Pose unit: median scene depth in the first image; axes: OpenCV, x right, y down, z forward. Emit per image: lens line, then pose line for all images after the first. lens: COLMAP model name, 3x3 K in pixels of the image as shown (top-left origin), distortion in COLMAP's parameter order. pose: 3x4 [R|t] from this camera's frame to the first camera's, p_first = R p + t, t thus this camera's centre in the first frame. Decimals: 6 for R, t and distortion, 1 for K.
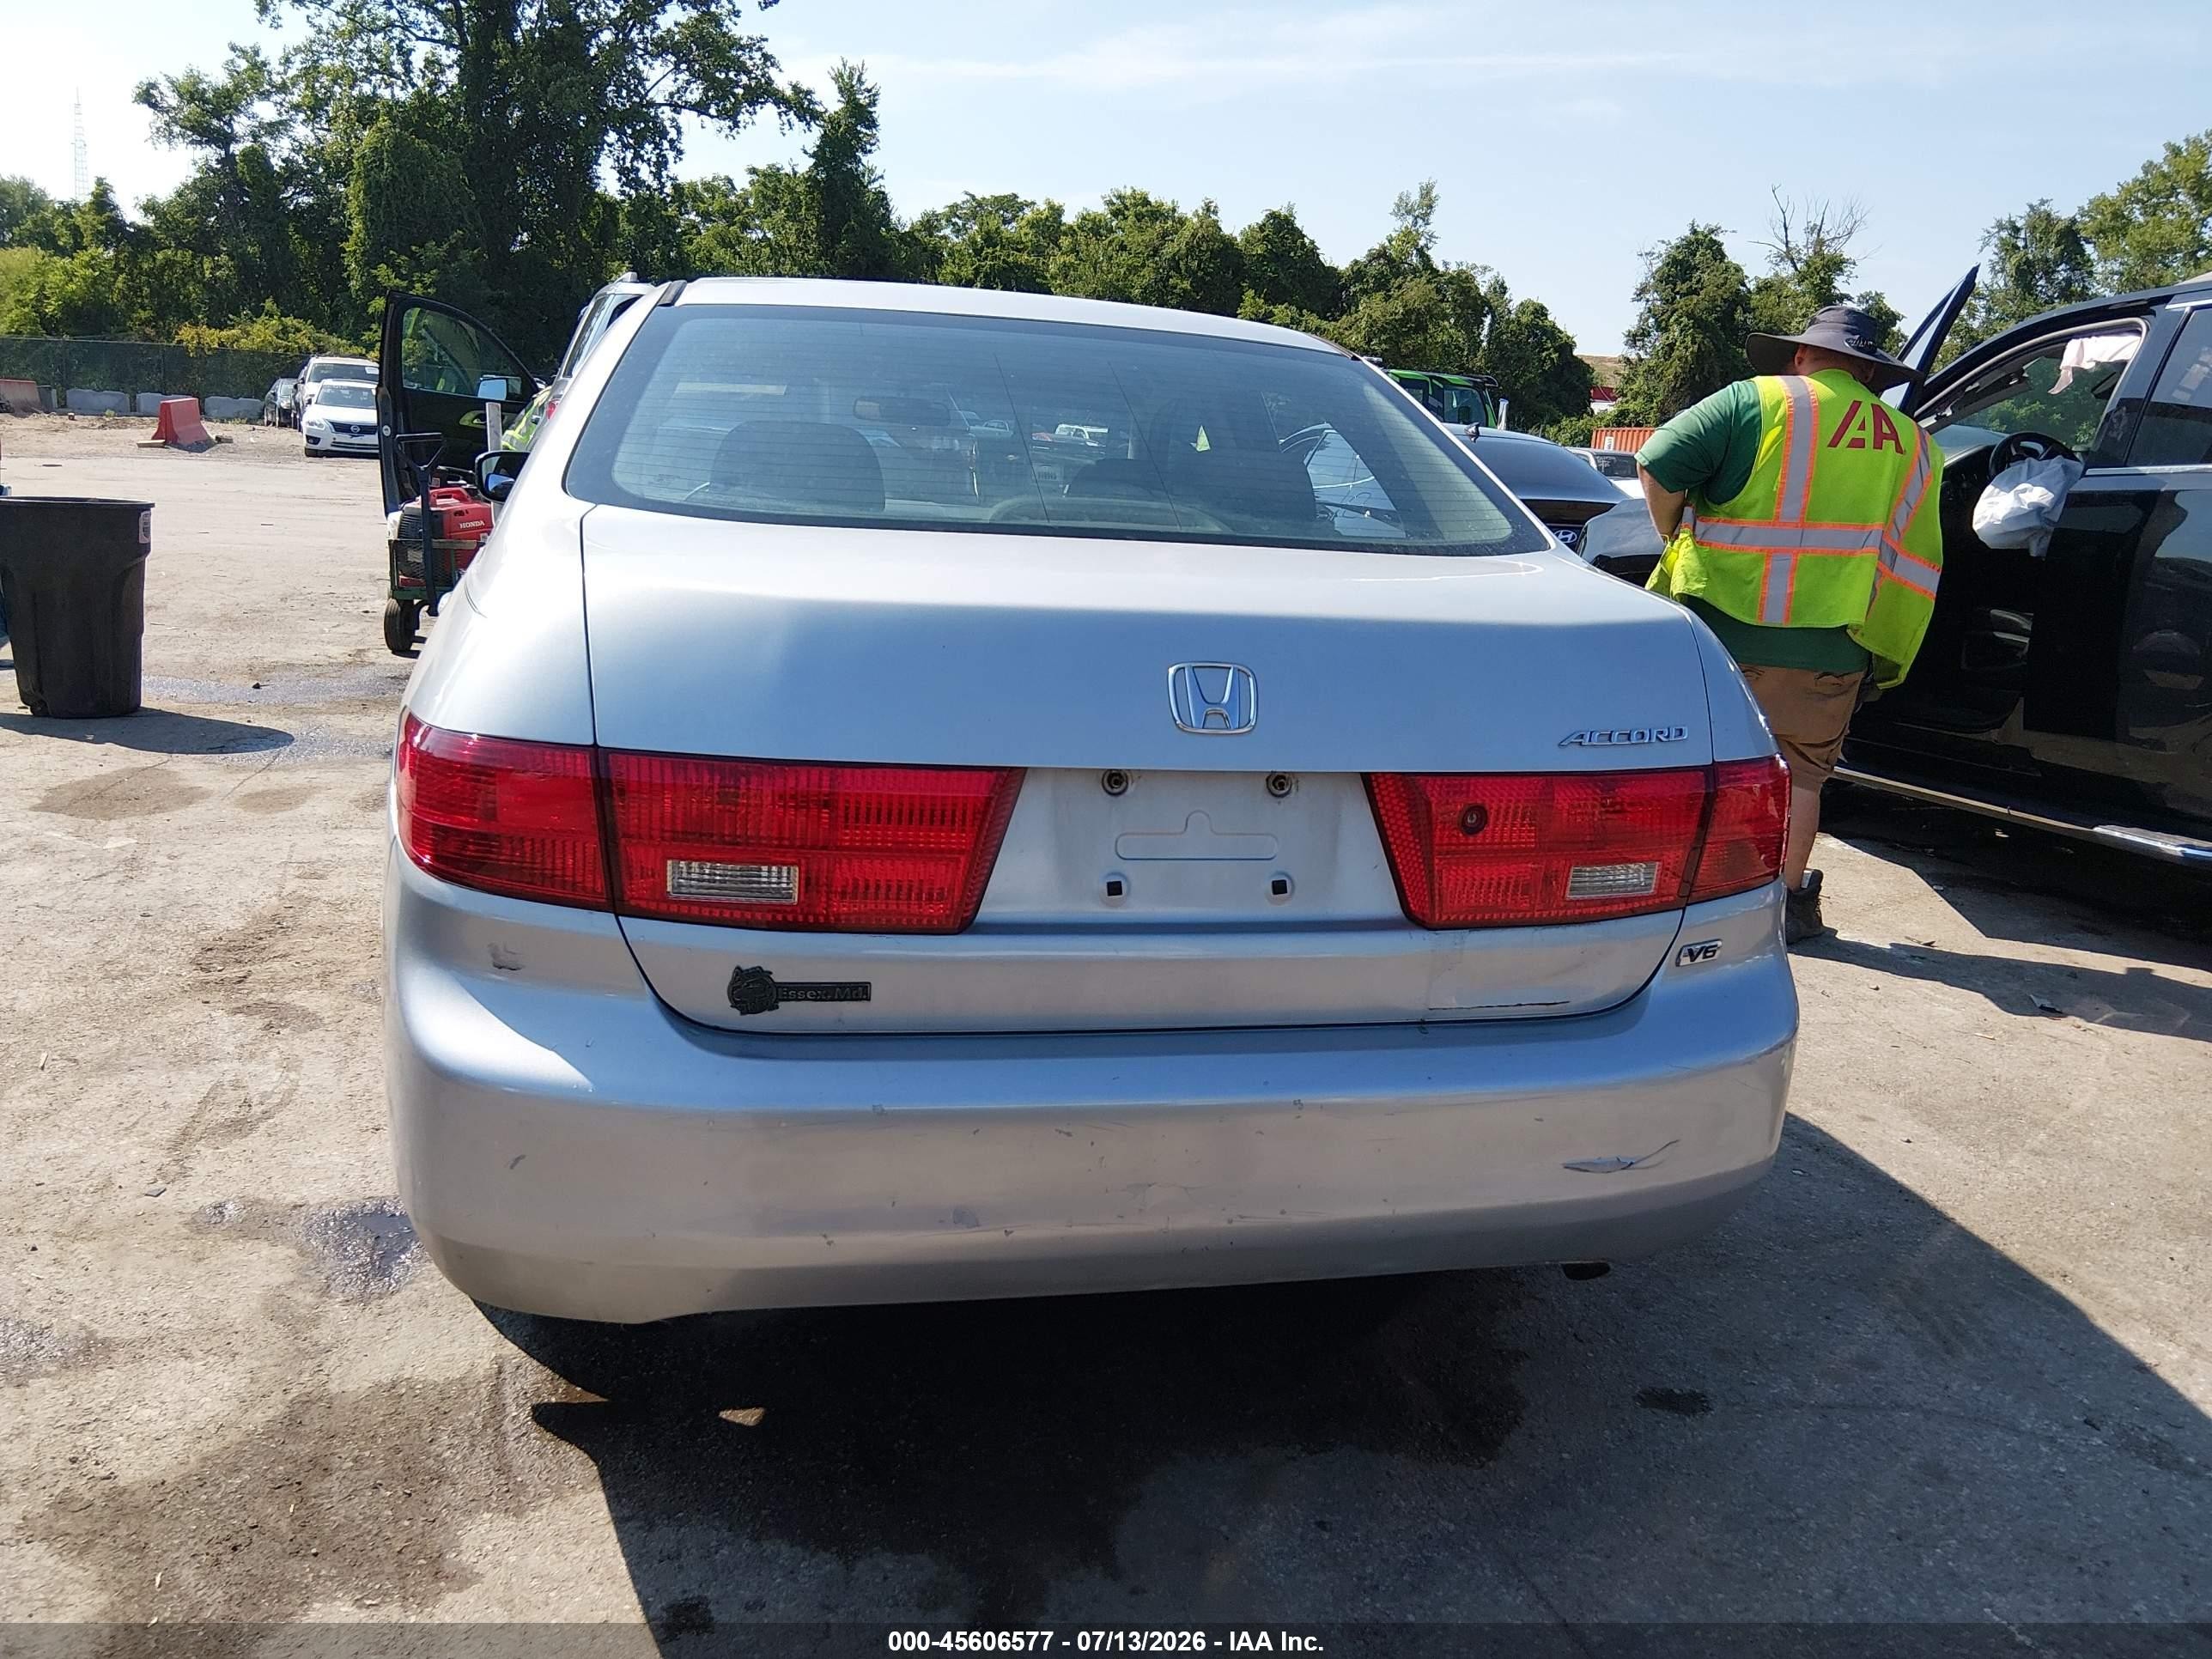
lens RADIAL K [[1674.4, 0, 1086.7], [0, 1674.4, 801.1], [0, 0, 1]] dist [0.050662, -0.091183]
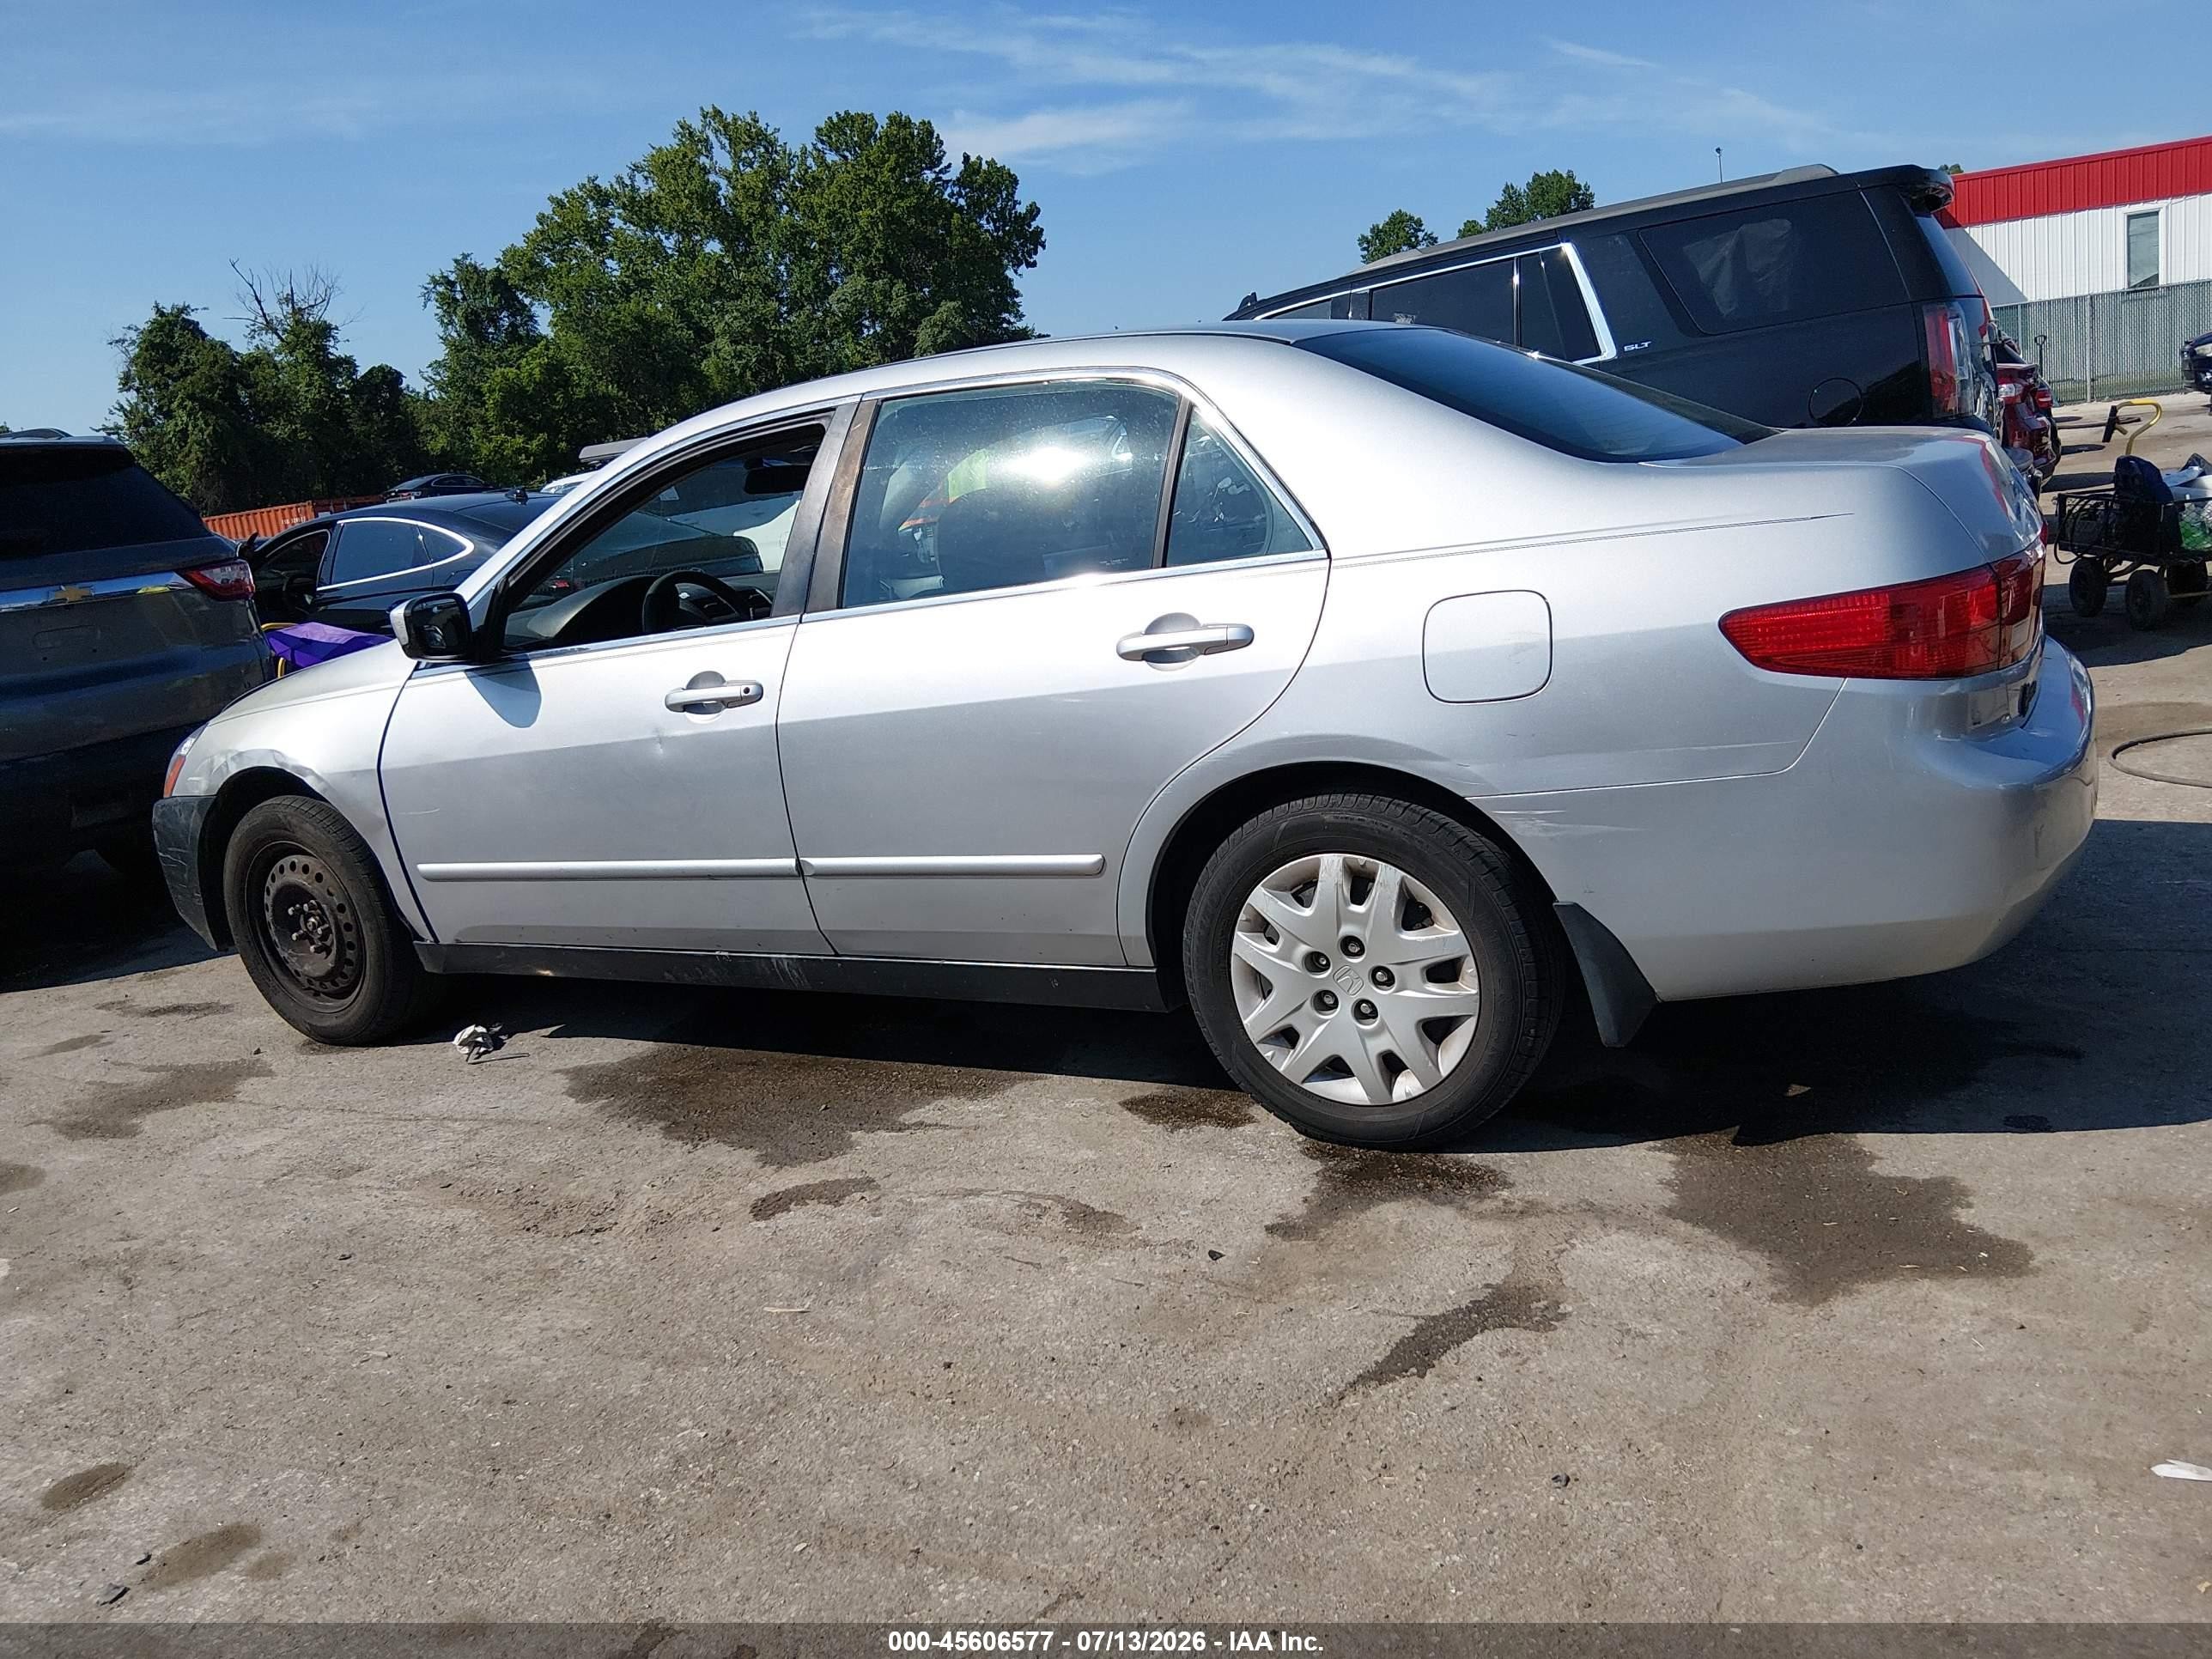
lens RADIAL K [[1674.4, 0, 1093.0], [0, 1674.4, 831.8], [0, 0, 1]] dist [0.050662, -0.091183]
pose [[0.658551, -0.296516, 0.691656, -0.705528], [0.309874, 0.944413, 0.109832, -0.079949], [-0.685776, 0.141996, 0.713827, 0.174681]]
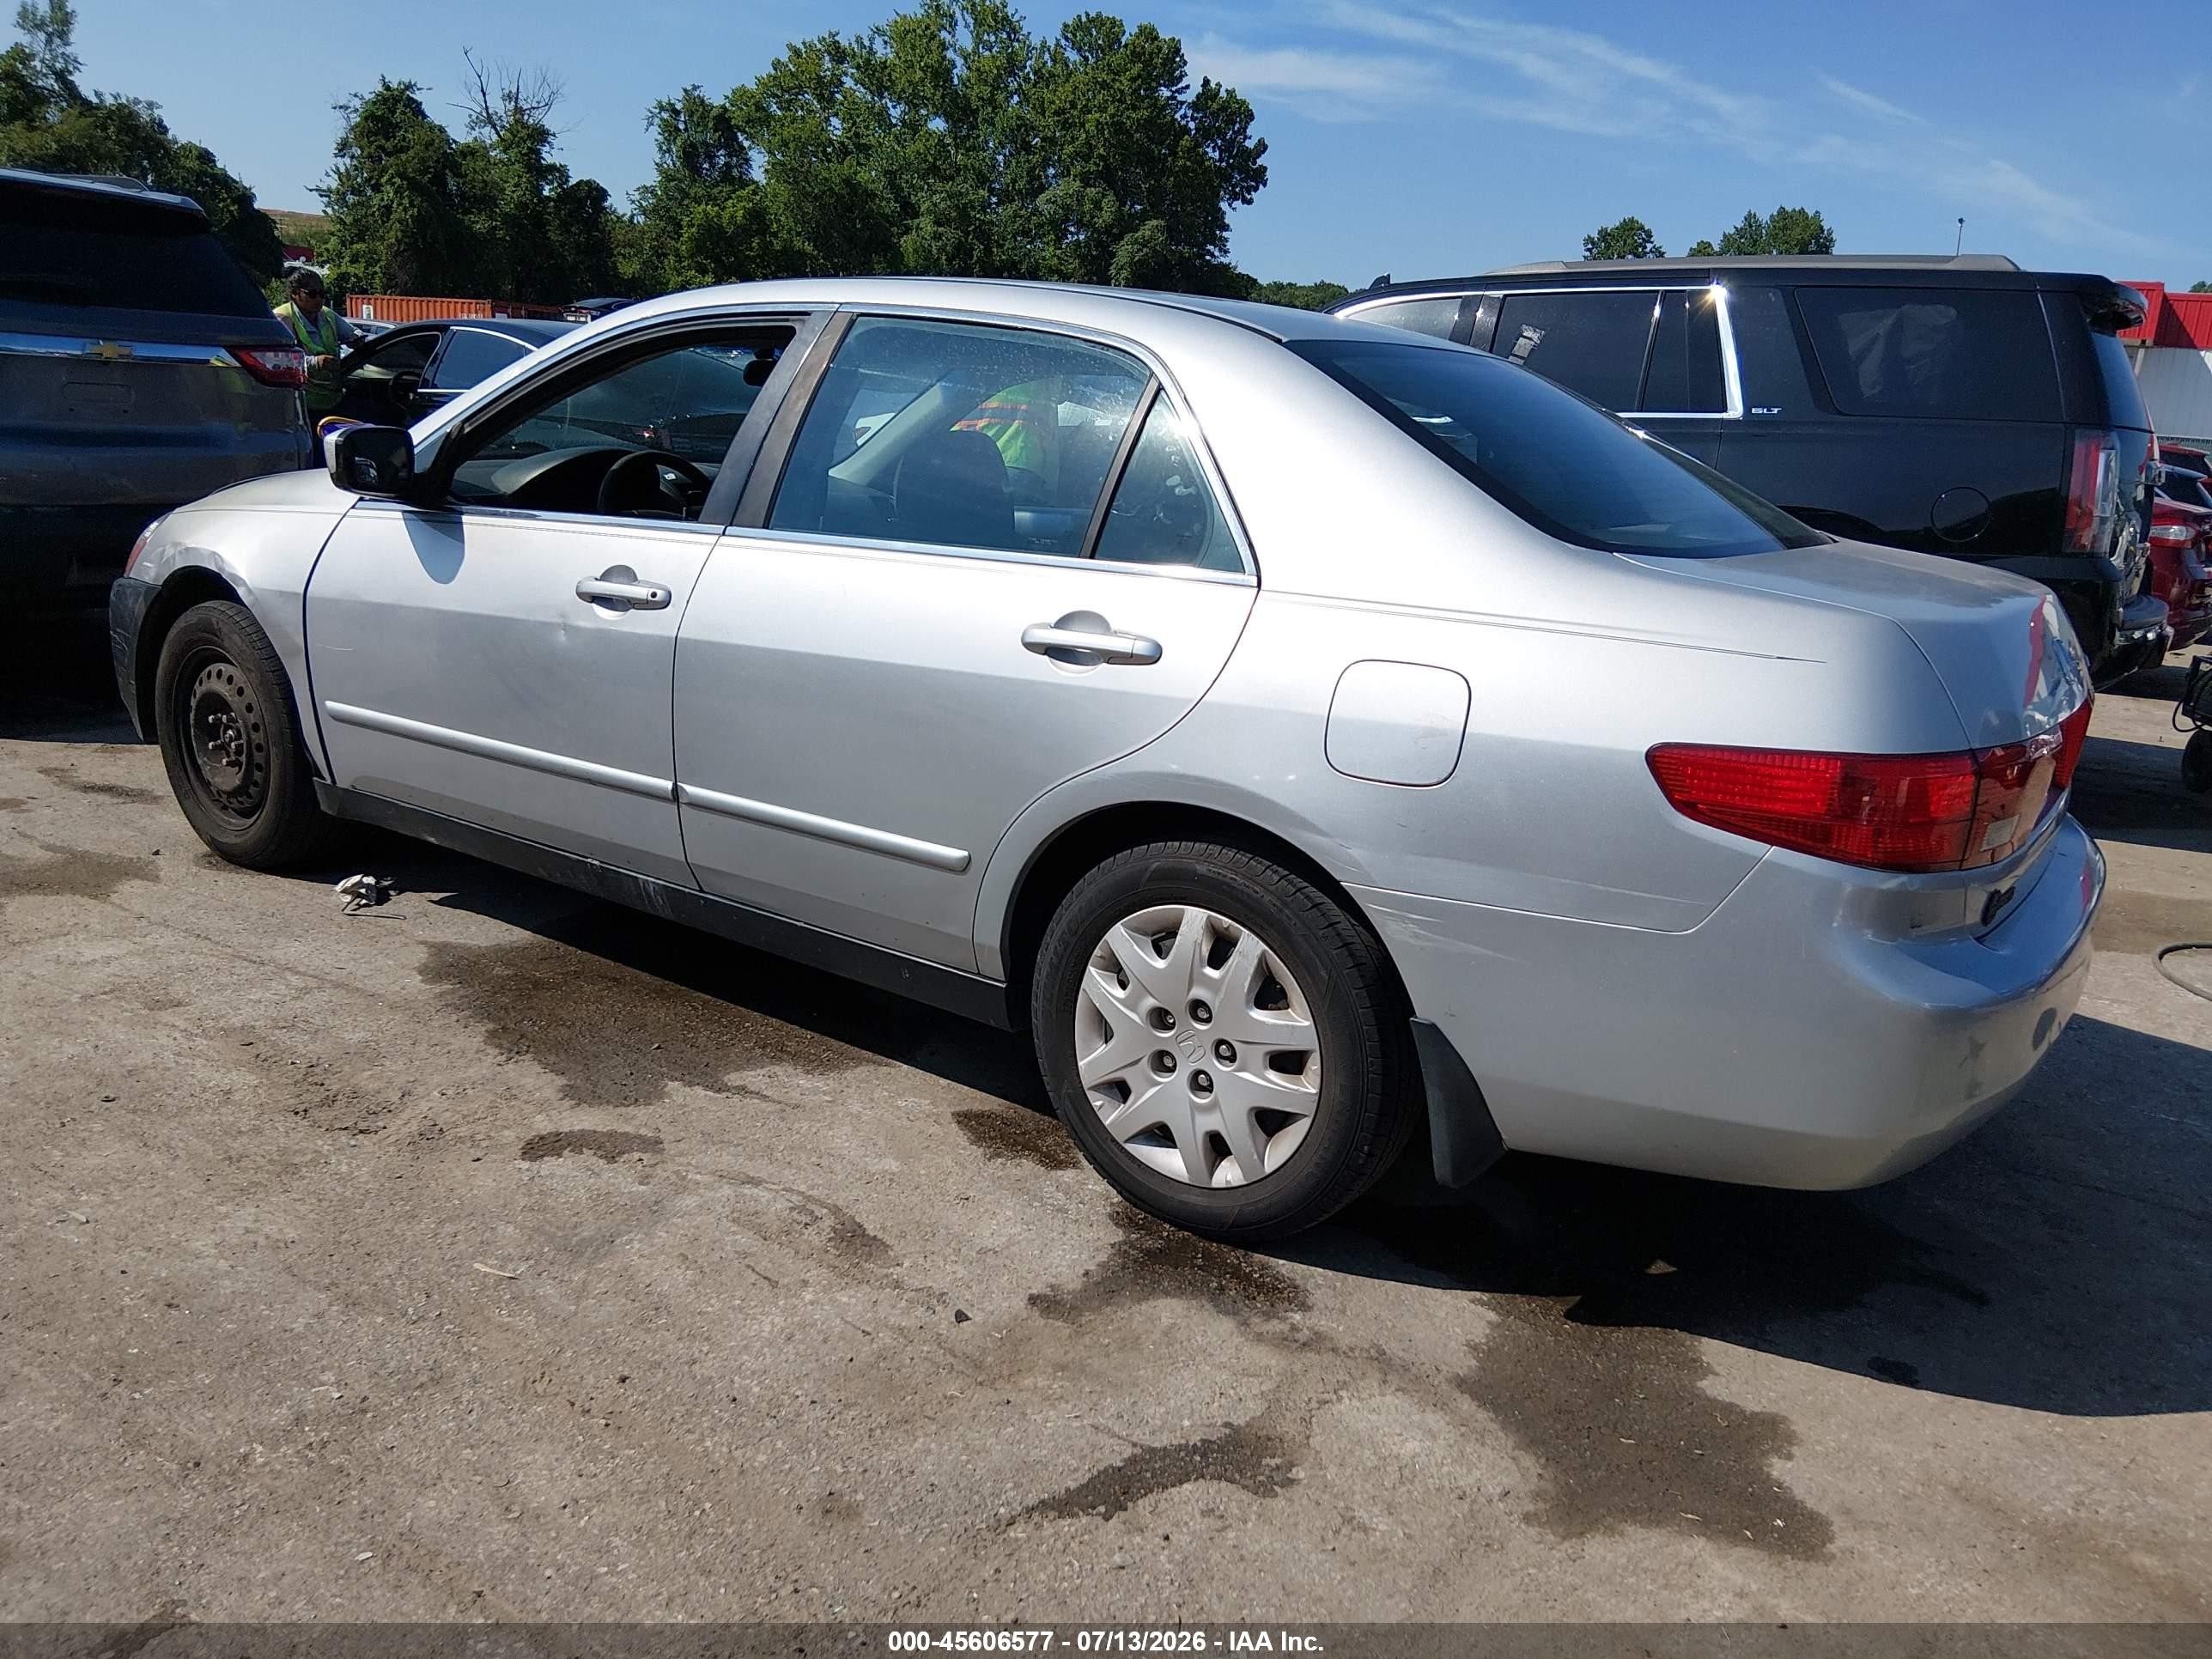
lens RADIAL K [[1674.4, 0, 1096.2], [0, 1674.4, 824.1], [0, 0, 1]] dist [0.050662, -0.091183]
pose [[0.744243, -0.172274, 0.645310, -0.602634], [0.114848, 0.984781, 0.130444, -0.081410], [-0.657961, -0.022970, 0.752702, 0.158419]]
